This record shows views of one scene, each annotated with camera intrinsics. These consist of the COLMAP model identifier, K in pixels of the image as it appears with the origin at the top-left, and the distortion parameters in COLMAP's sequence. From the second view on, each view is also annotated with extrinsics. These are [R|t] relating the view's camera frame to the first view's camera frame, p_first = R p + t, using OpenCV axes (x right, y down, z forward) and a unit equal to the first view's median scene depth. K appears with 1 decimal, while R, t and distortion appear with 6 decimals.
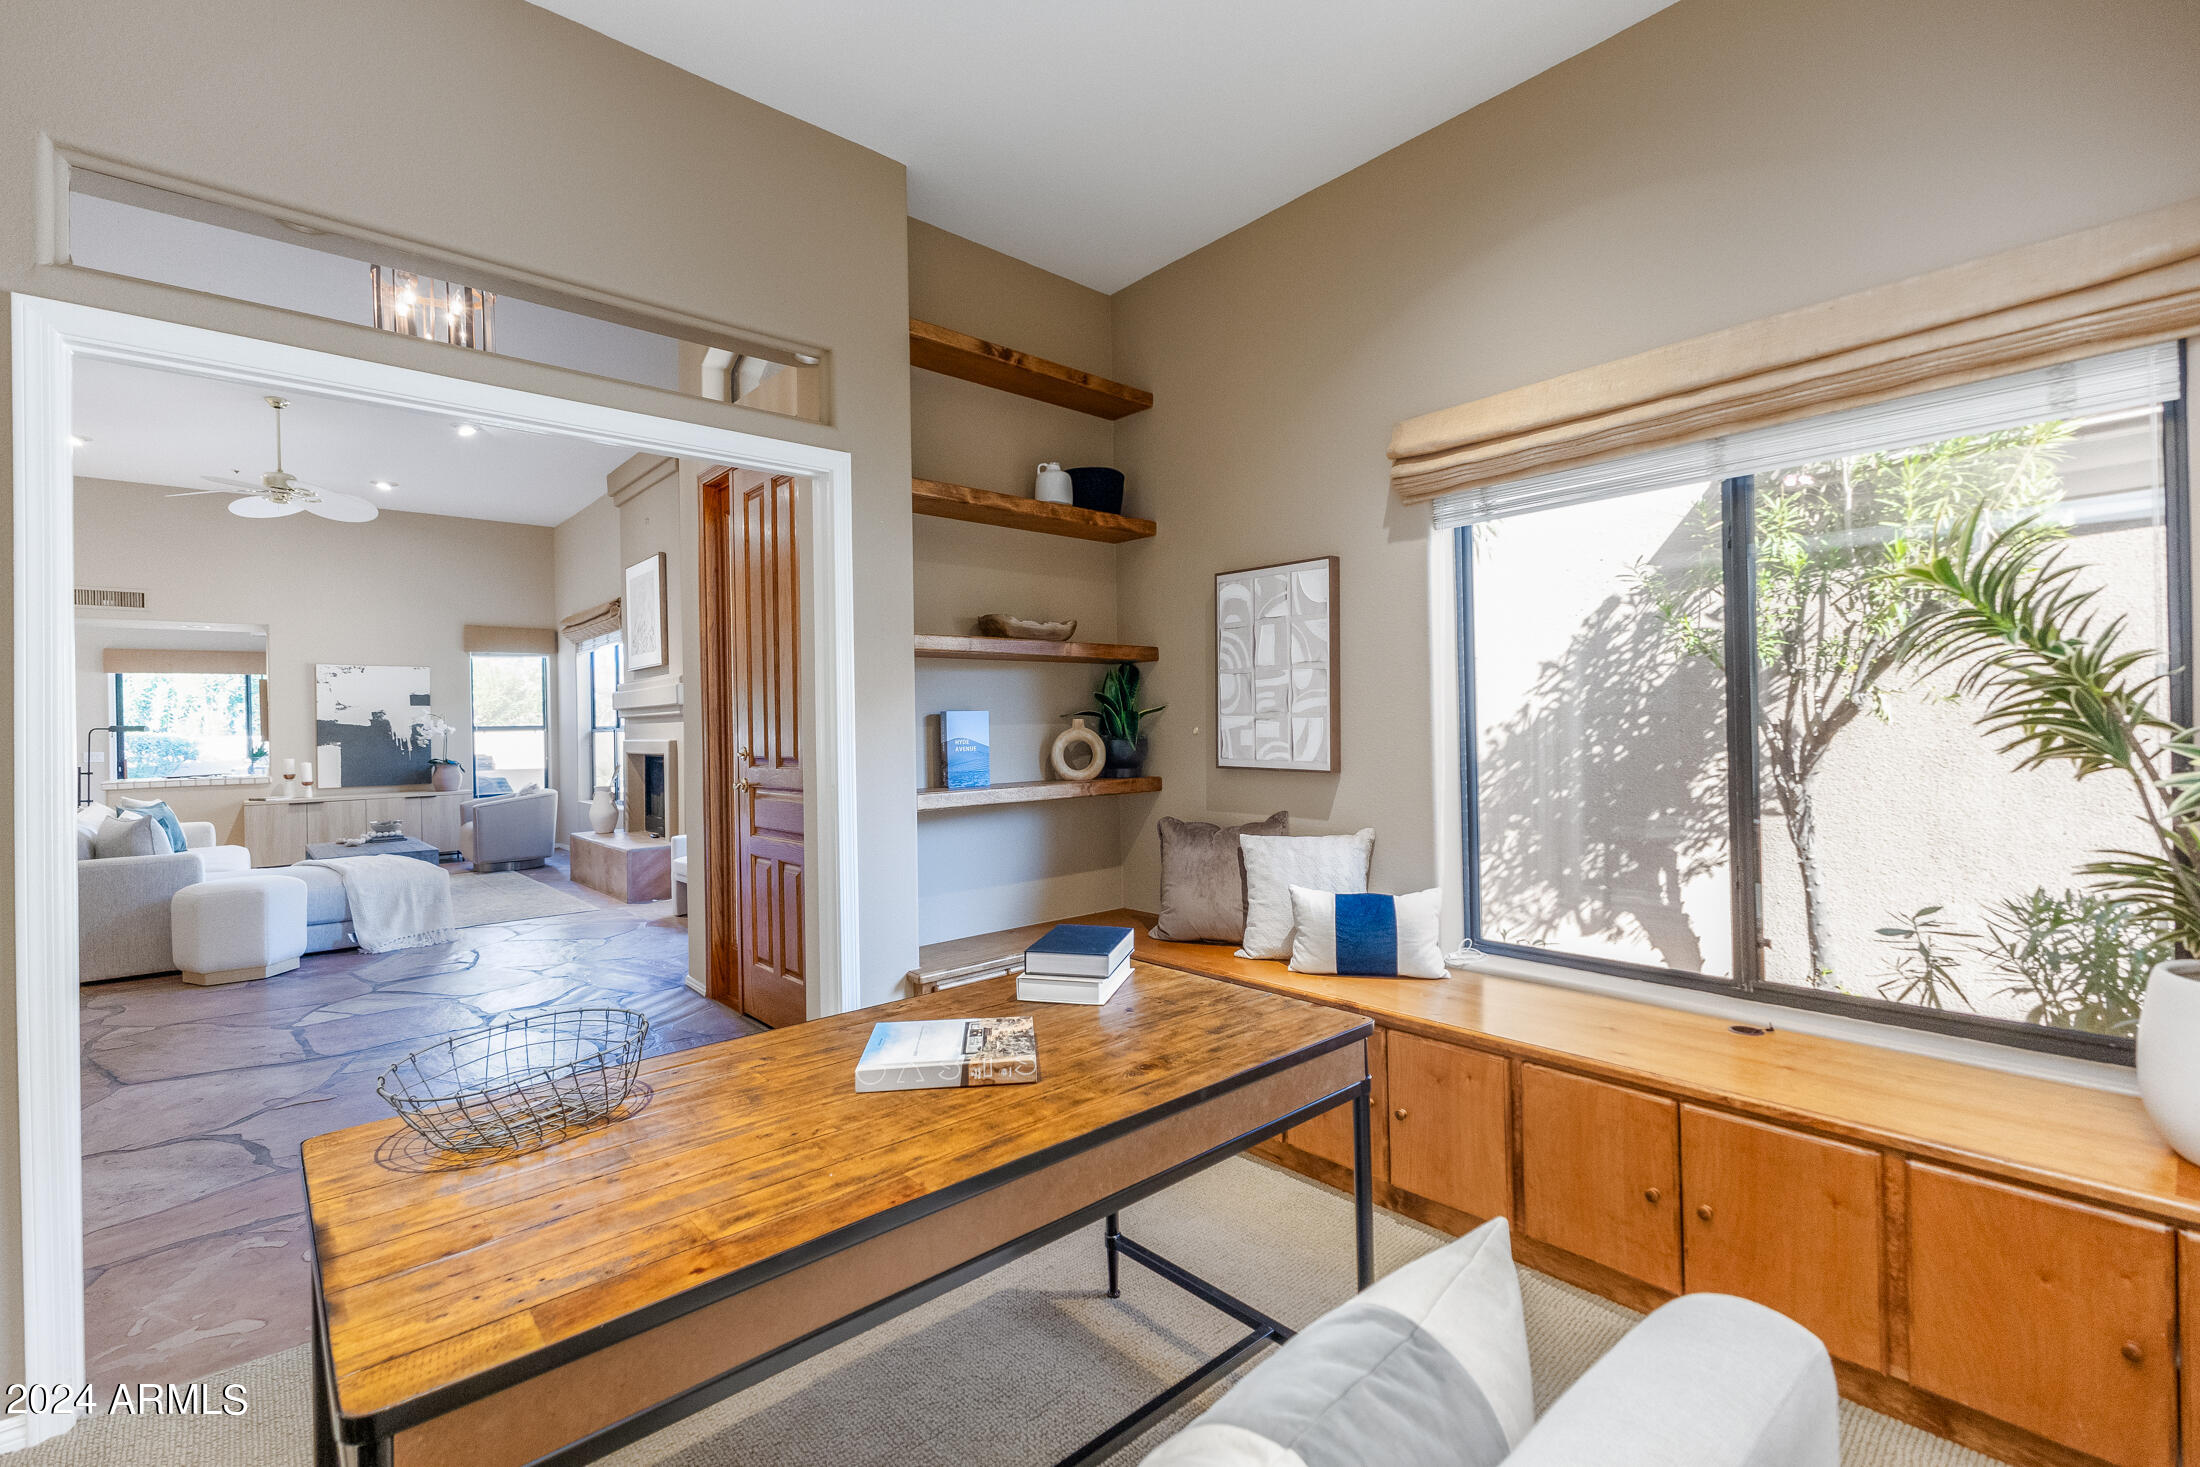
lens RADIAL K [[972.3, 0, 1107.4], [0, 972.3, 721.7], [0, 0, 1]] dist [0.010419, -0.000850]
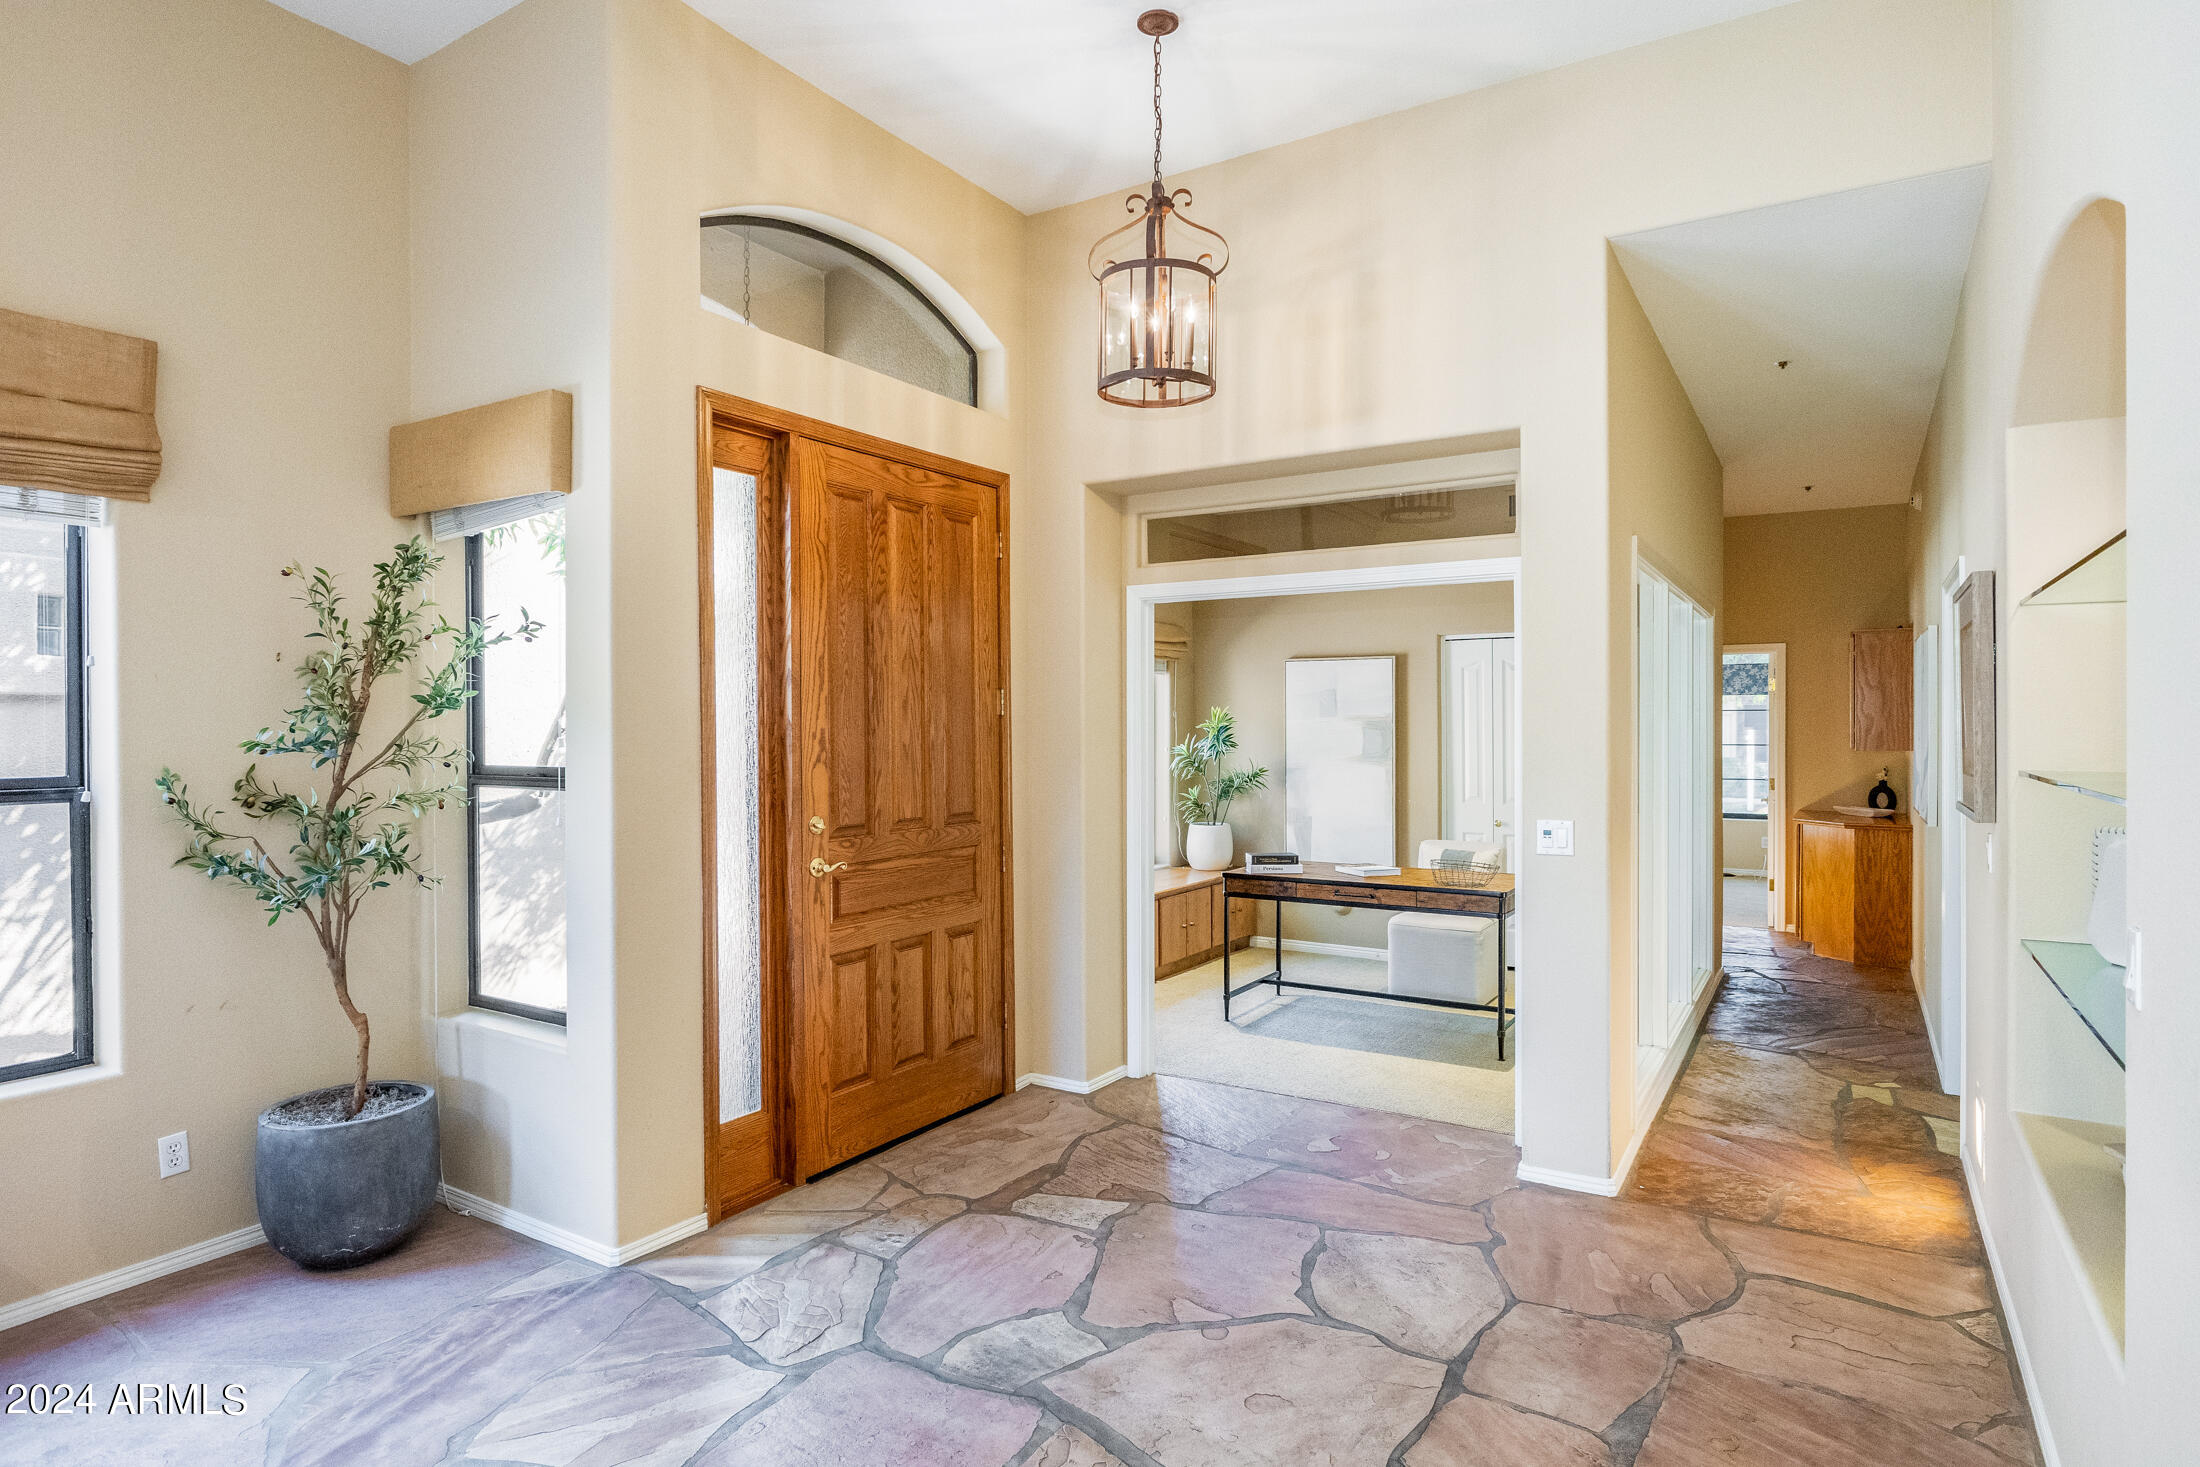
lens RADIAL K [[1184.2, 0, 1100.0], [0, 1184.2, 733.5], [0, 0, 1]] dist [-0.005771, -0.000676]
pose [[-0.277754, 0.014425, 0.960544, -0.575603], [0.006176, 0.999893, -0.013230, -0.011303], [-0.960632, 0.002257, -0.277813, 0.458752]]
